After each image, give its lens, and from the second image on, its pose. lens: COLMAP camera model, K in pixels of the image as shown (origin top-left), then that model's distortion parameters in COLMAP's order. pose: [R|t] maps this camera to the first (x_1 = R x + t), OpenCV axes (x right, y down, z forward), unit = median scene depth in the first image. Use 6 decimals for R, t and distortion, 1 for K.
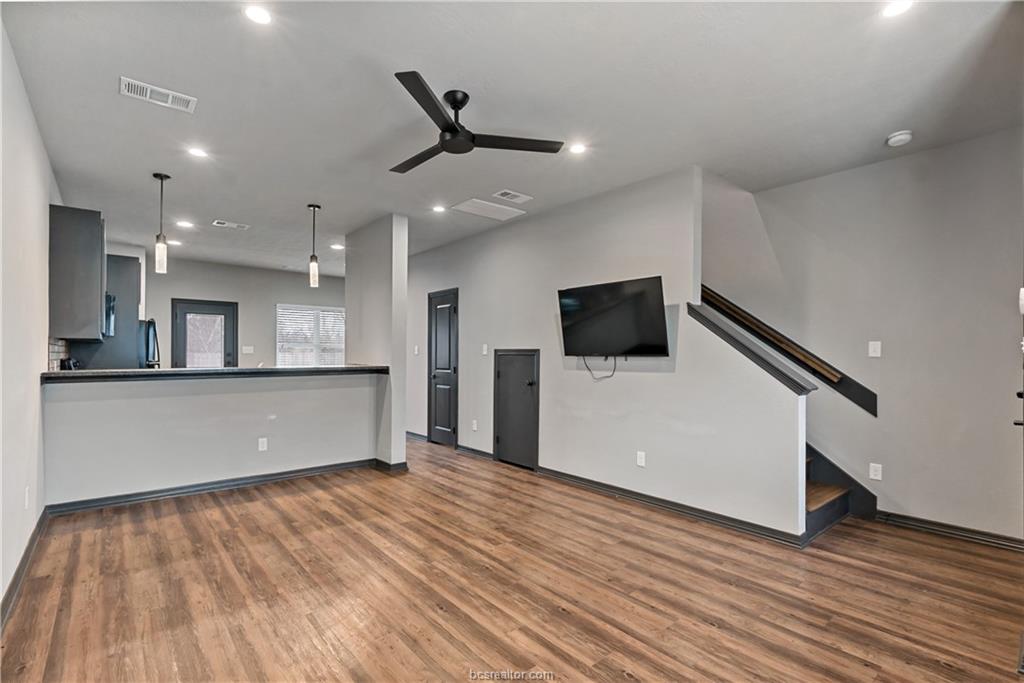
lens RADIAL K [[474.9, 0, 505.7], [0, 474.9, 356.0], [0, 0, 1]] dist [-0.008164, 0.000155]
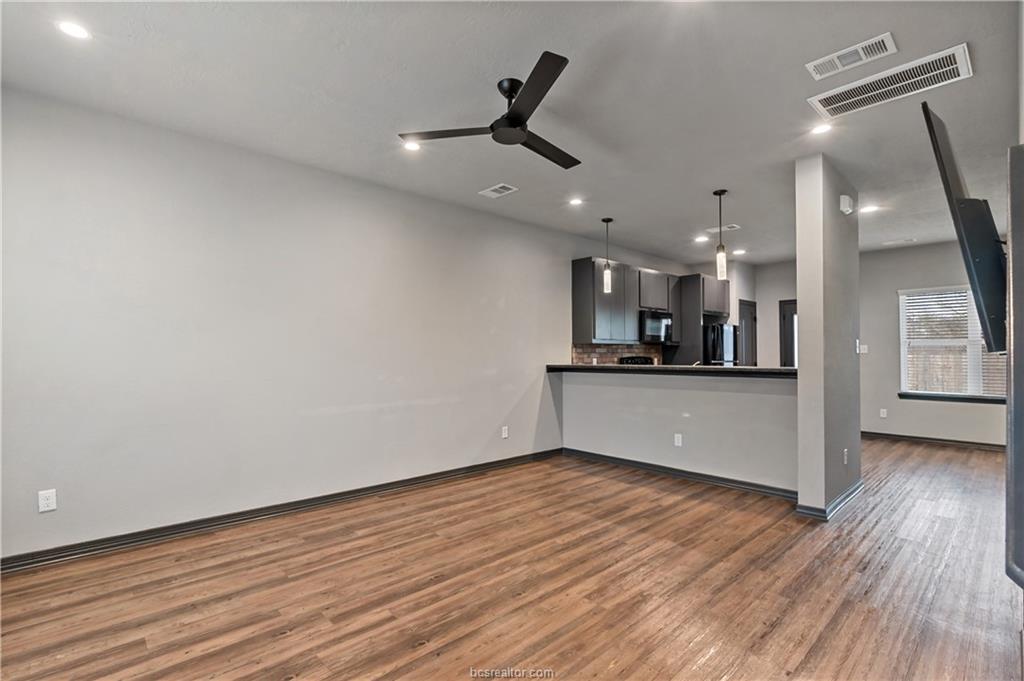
lens RADIAL K [[474.9, 0, 505.7], [0, 474.9, 355.0], [0, 0, 1]] dist [-0.008164, 0.000155]
pose [[0.046435, -0.002678, -0.998918, 0.627340], [-0.002991, 0.999992, -0.002820, 0.003874], [0.998917, 0.003118, 0.046426, 0.696671]]
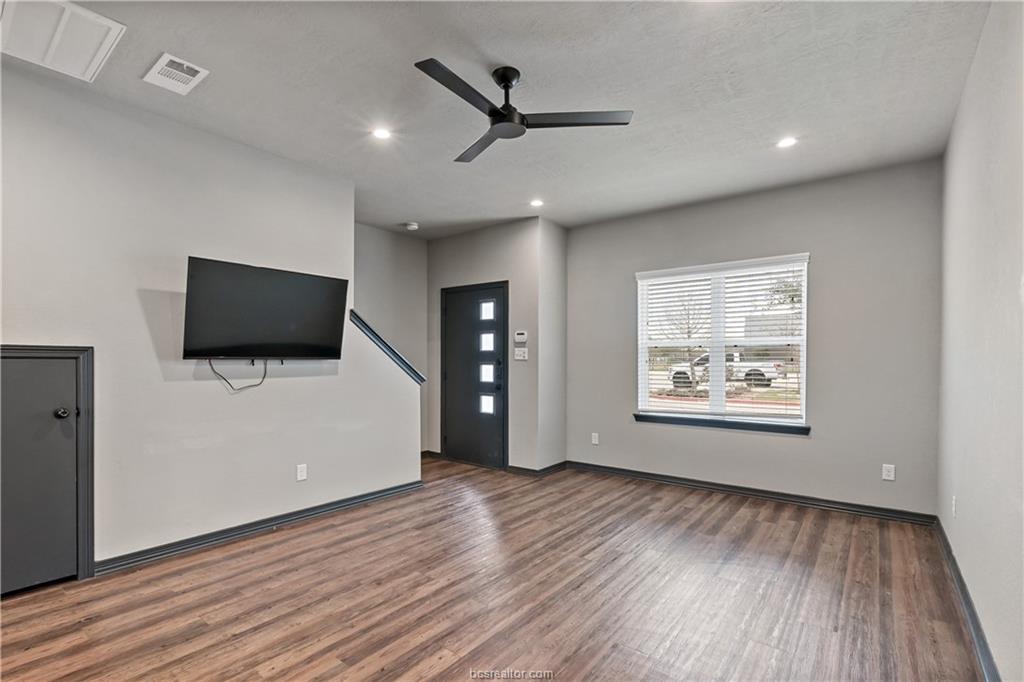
lens RADIAL K [[474.9, 0, 505.7], [0, 474.9, 355.5], [0, 0, 1]] dist [-0.008164, 0.000155]
pose [[-0.208364, 0.000921, 0.978051, -0.748944], [-0.002420, 0.999996, -0.001457, -0.007158], [-0.978048, -0.002671, -0.208361, 0.879429]]
